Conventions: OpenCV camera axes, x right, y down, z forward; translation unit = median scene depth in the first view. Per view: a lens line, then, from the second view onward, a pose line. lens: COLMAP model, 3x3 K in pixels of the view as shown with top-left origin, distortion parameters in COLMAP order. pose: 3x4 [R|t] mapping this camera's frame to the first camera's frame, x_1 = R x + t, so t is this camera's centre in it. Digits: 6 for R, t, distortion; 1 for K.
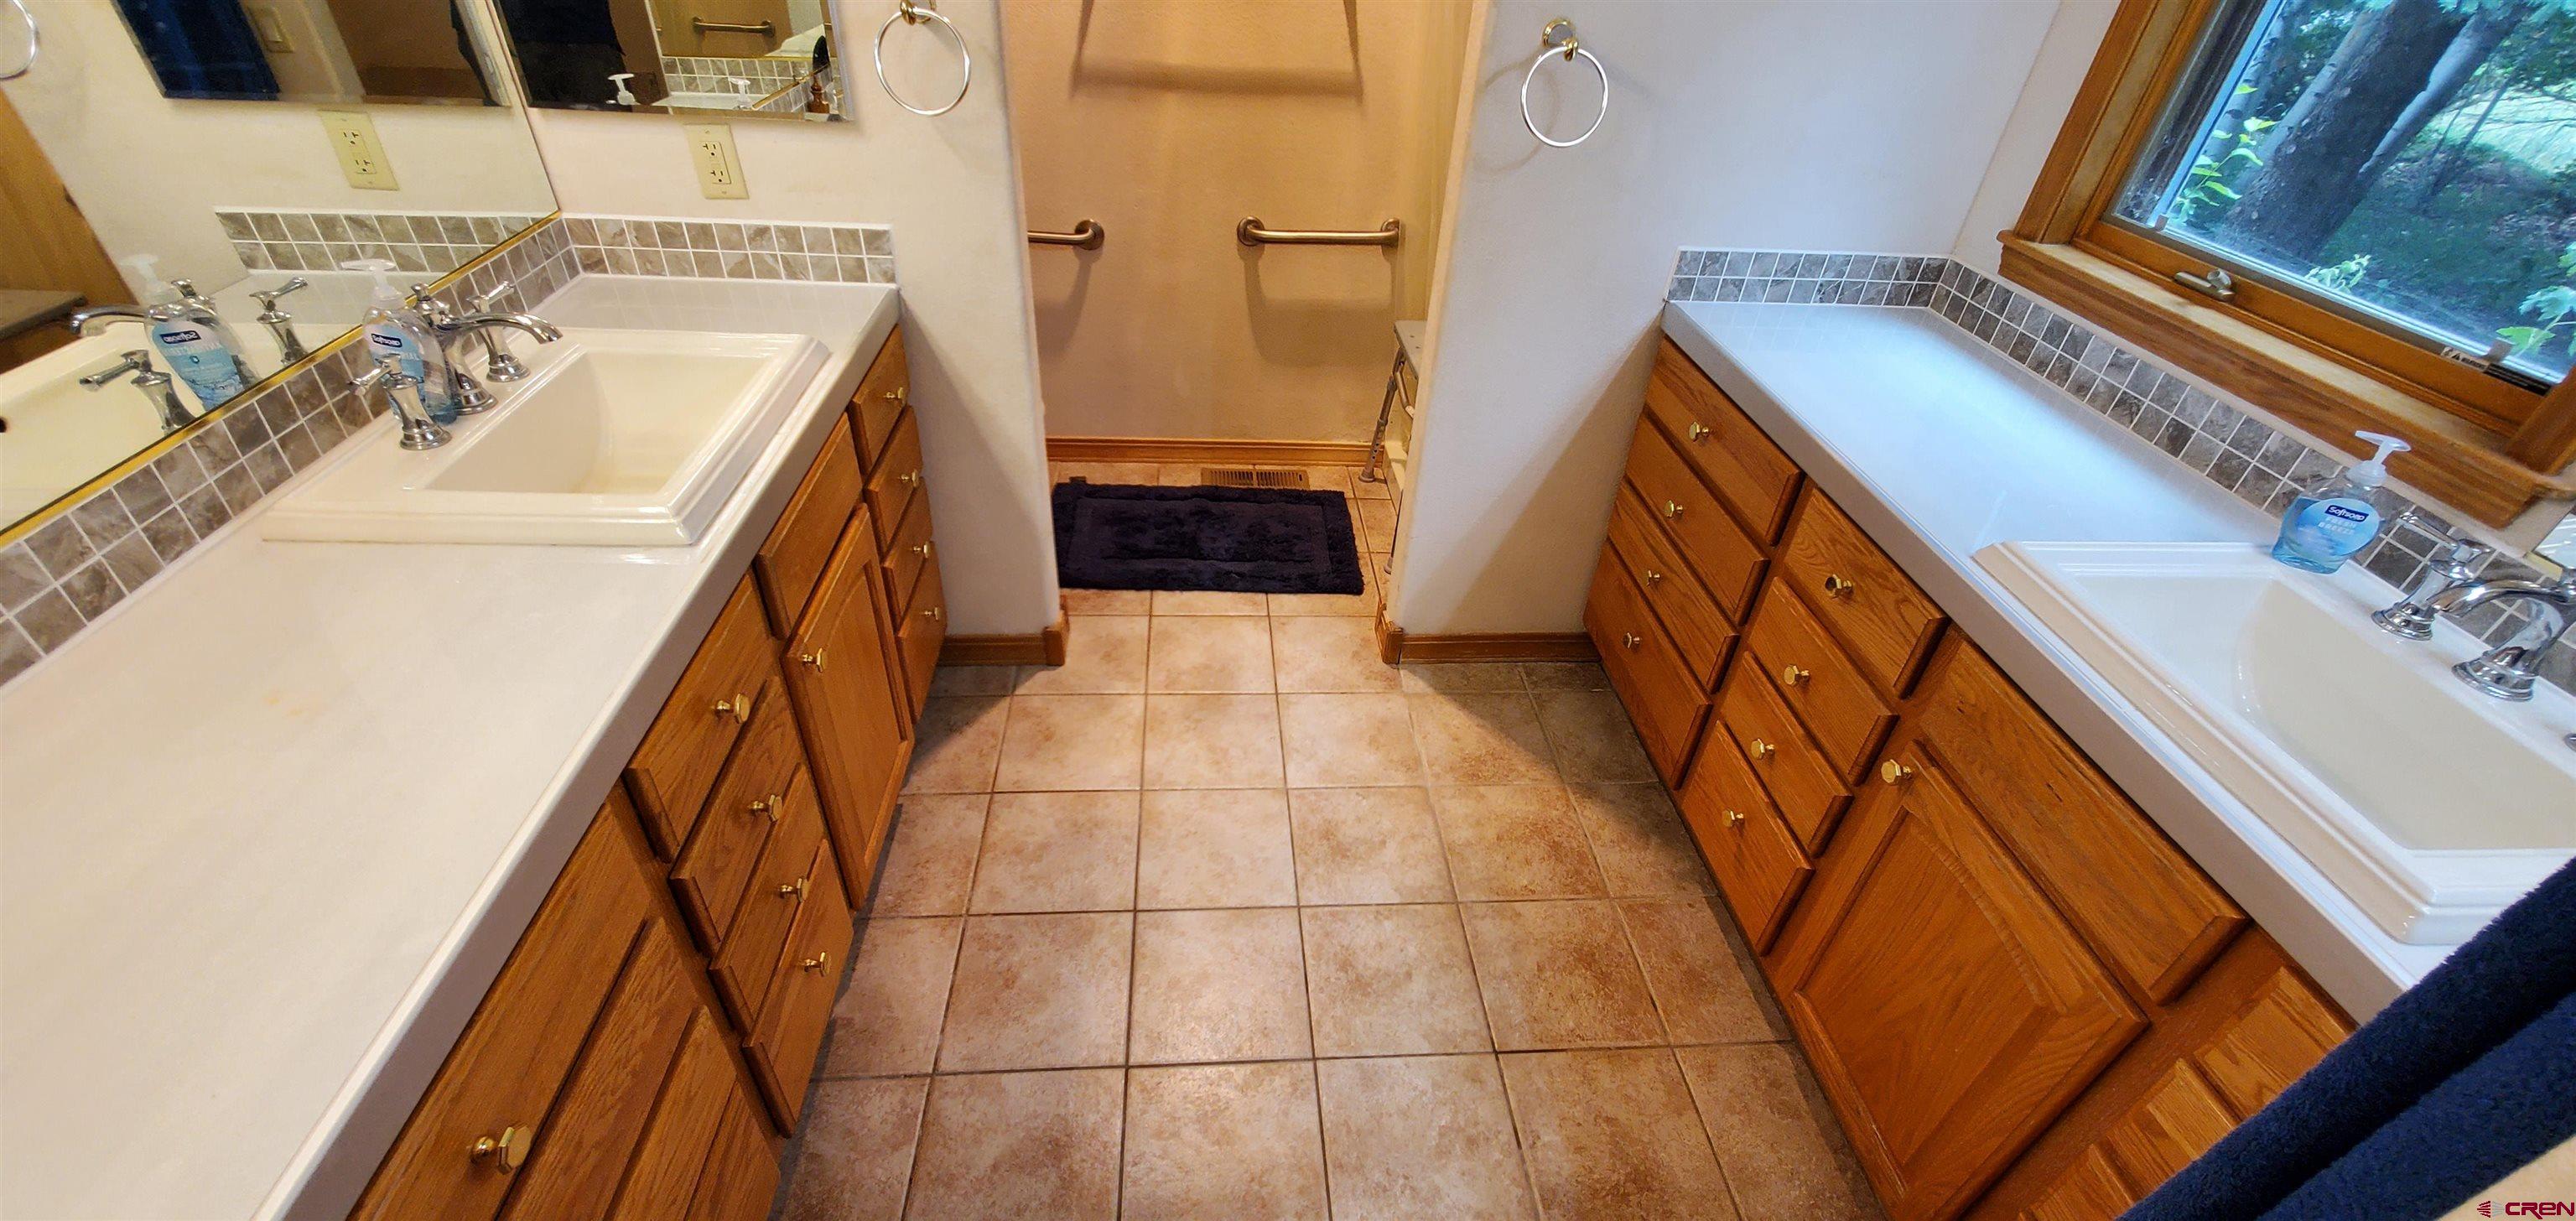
lens RADIAL K [[1022.2, 0, 1283.5], [0, 1022.2, 618.3], [0, 0, 1]] dist [0.001163, -0.000368]
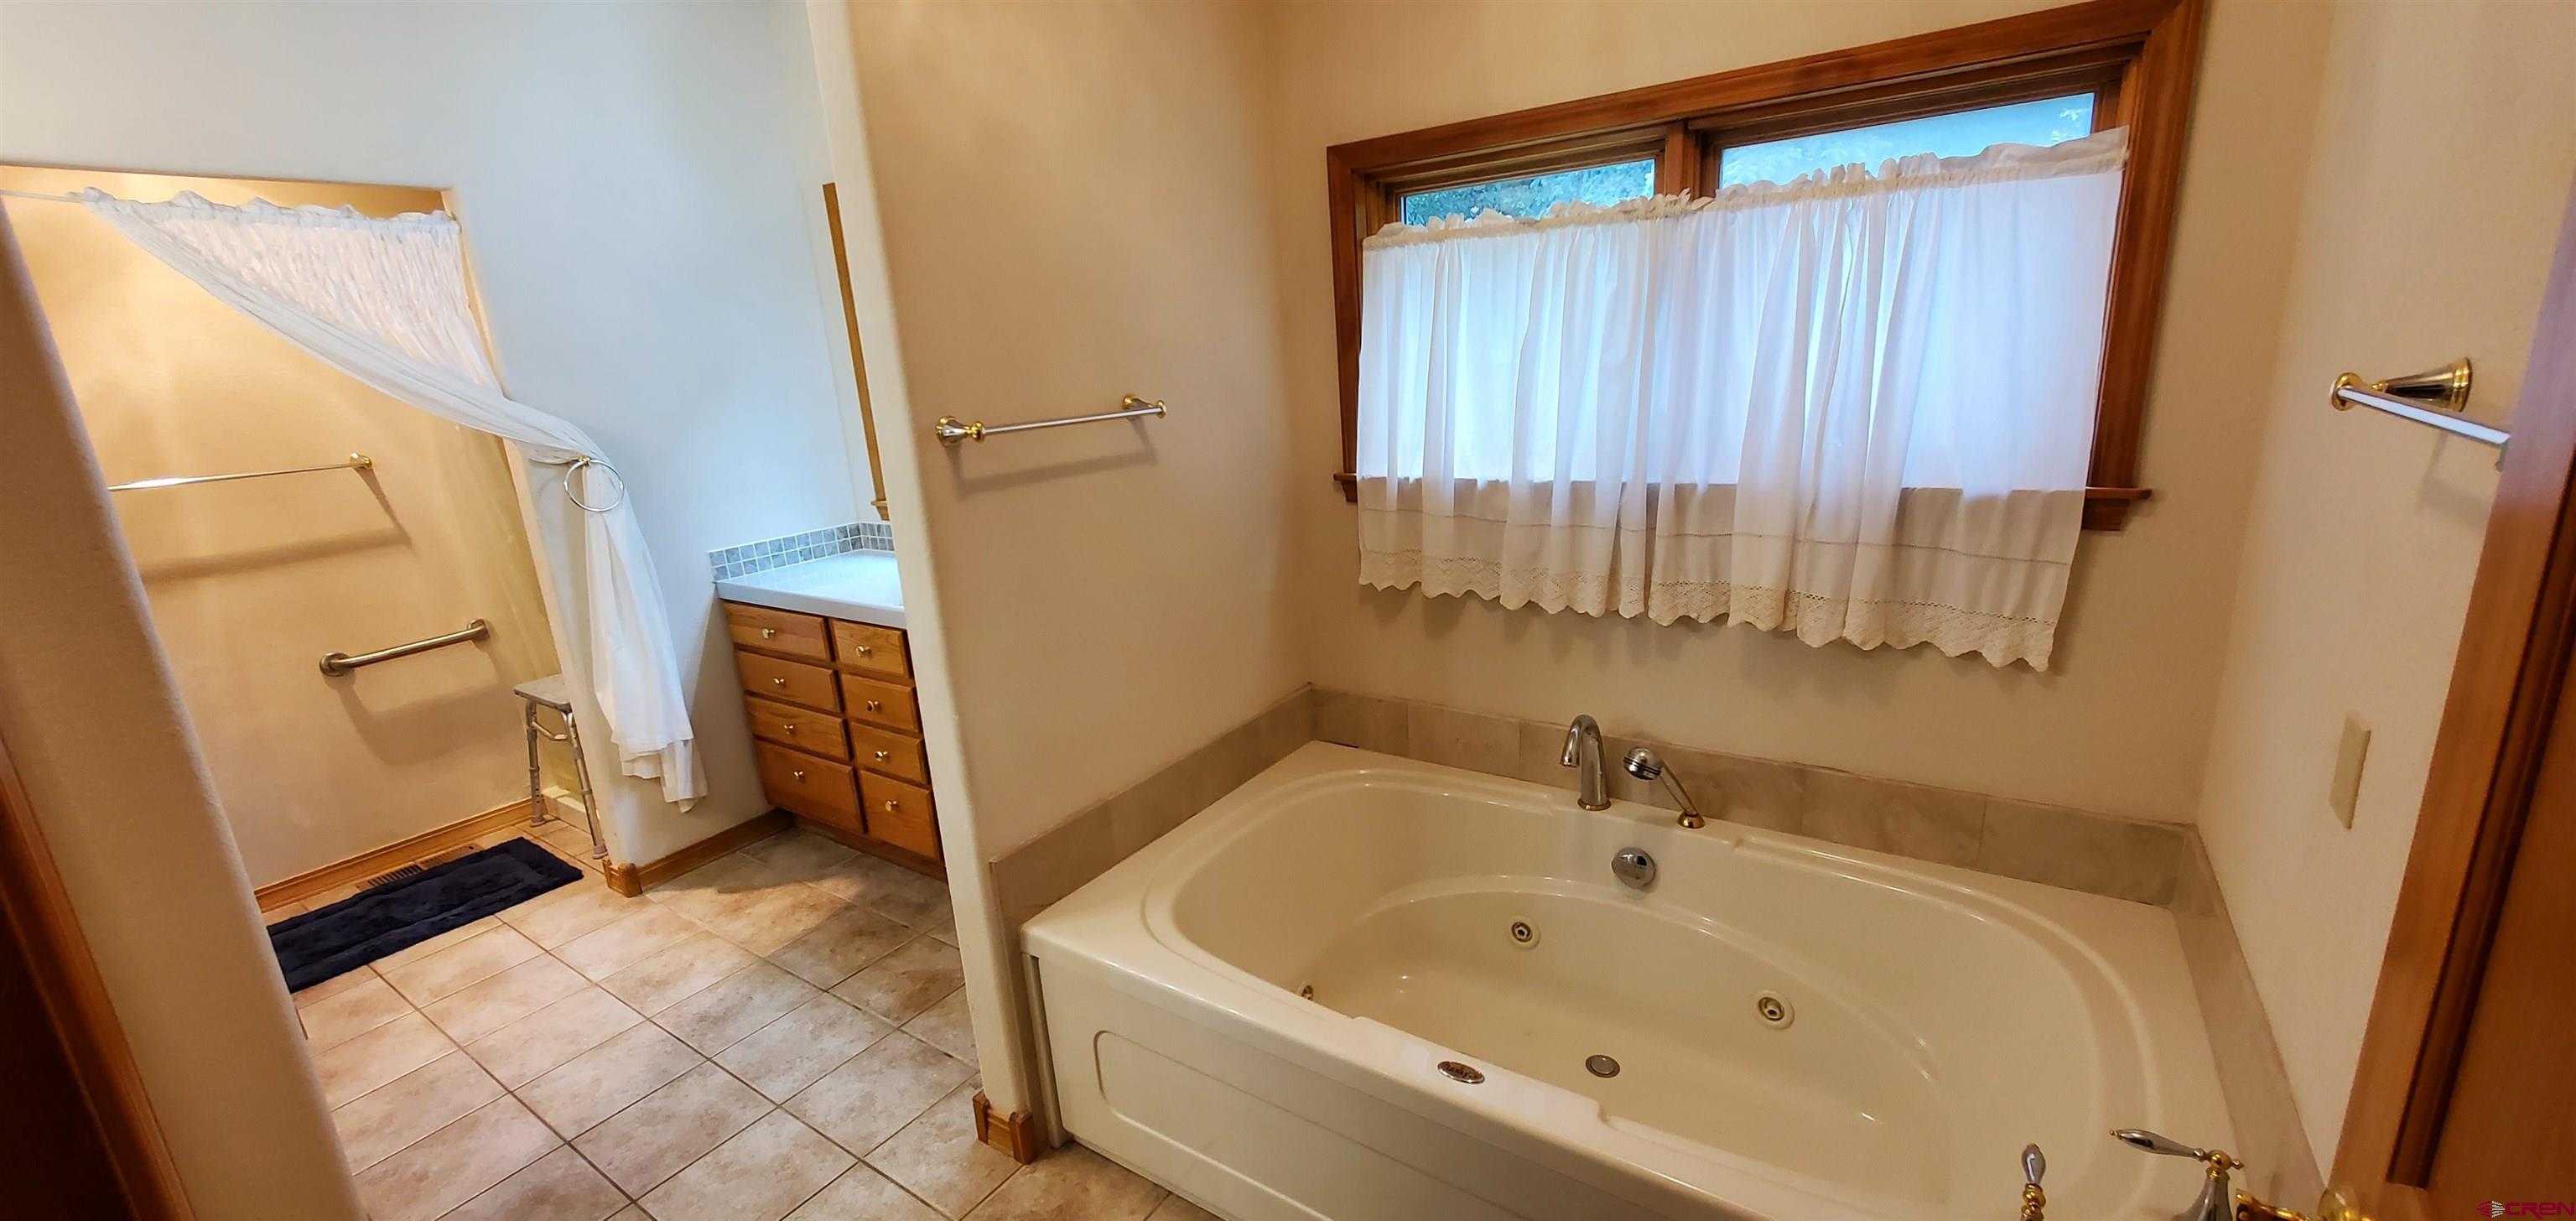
lens RADIAL K [[1022.2, 0, 1272.5], [0, 1022.2, 618.6], [0, 0, 1]] dist [0.001163, -0.000368]
pose [[0.622124, -0.292918, 0.726058, -0.284699], [0.540731, 0.831415, -0.127903, 0.439217], [-0.566191, 0.472173, 0.675633, -0.604473]]
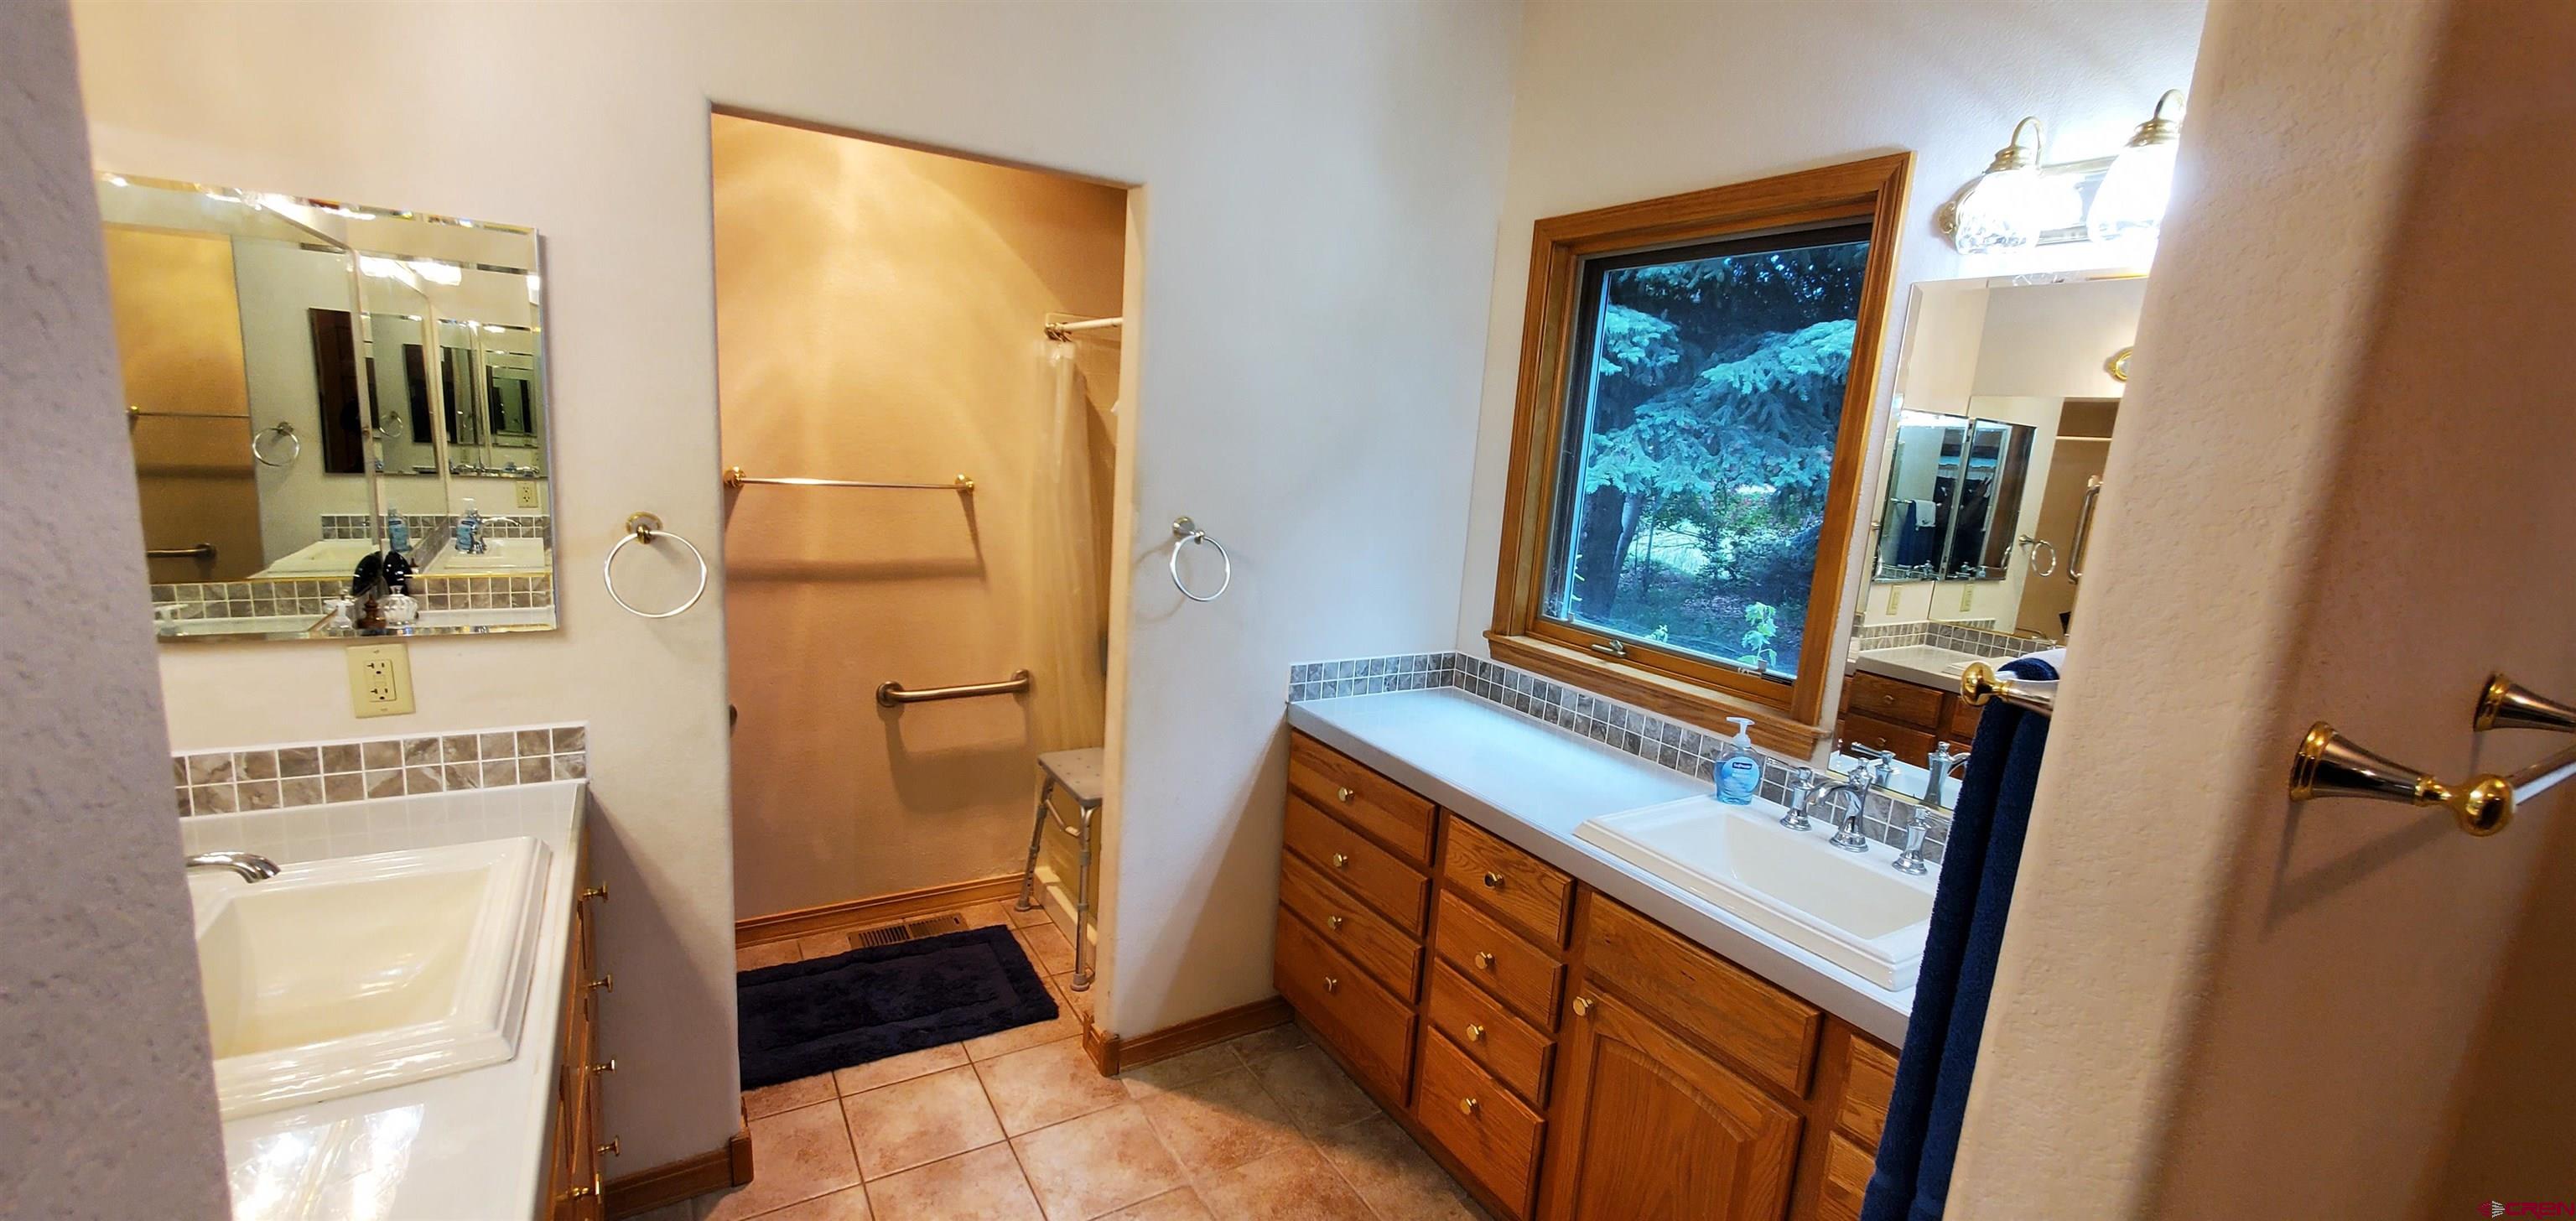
lens RADIAL K [[1022.2, 0, 1283.3], [0, 1022.2, 616.4], [0, 0, 1]] dist [0.001163, -0.000368]
pose [[0.888881, -0.078405, 0.451380, -0.203765], [0.256436, 0.901595, -0.348379, 0.038480], [-0.379647, 0.425417, 0.821516, -0.103042]]
